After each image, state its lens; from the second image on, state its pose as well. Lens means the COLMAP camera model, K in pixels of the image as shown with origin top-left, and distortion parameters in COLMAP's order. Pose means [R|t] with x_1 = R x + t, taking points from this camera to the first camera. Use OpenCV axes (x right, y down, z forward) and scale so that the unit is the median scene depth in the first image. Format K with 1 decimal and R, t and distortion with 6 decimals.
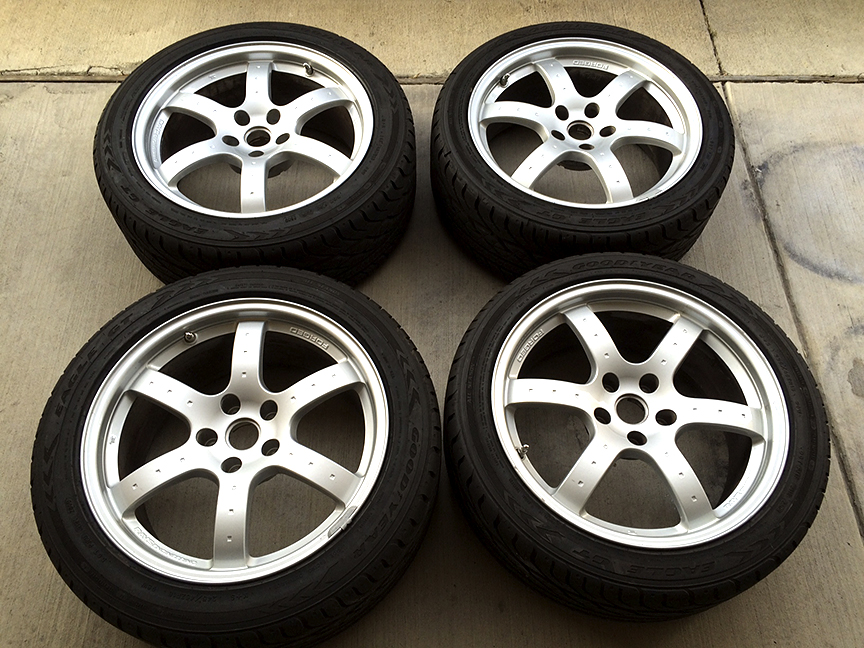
lens RADIAL K [[738.3, 0, 432.0], [0, 738.3, 324.0], [0, 0, 1]] dist [0.039076, -0.016497]
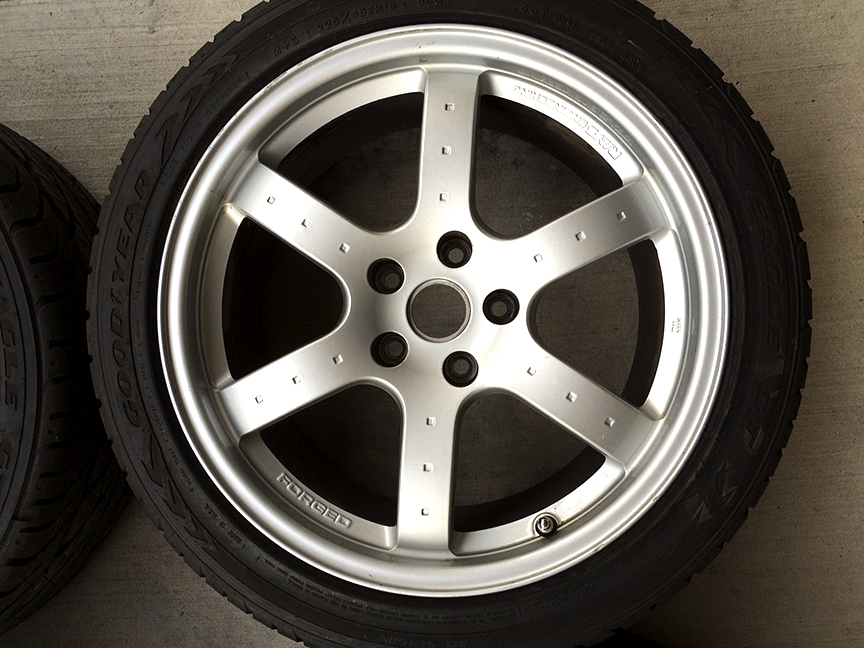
lens RADIAL K [[738.3, 0, 432.0], [0, 738.3, 324.0], [0, 0, 1]] dist [0.039076, -0.016497]
pose [[-0.070630, -0.997316, 0.019295, 0.233698], [0.891902, -0.054479, 0.448936, -0.117236], [-0.446680, 0.048918, 0.893356, 0.496355]]
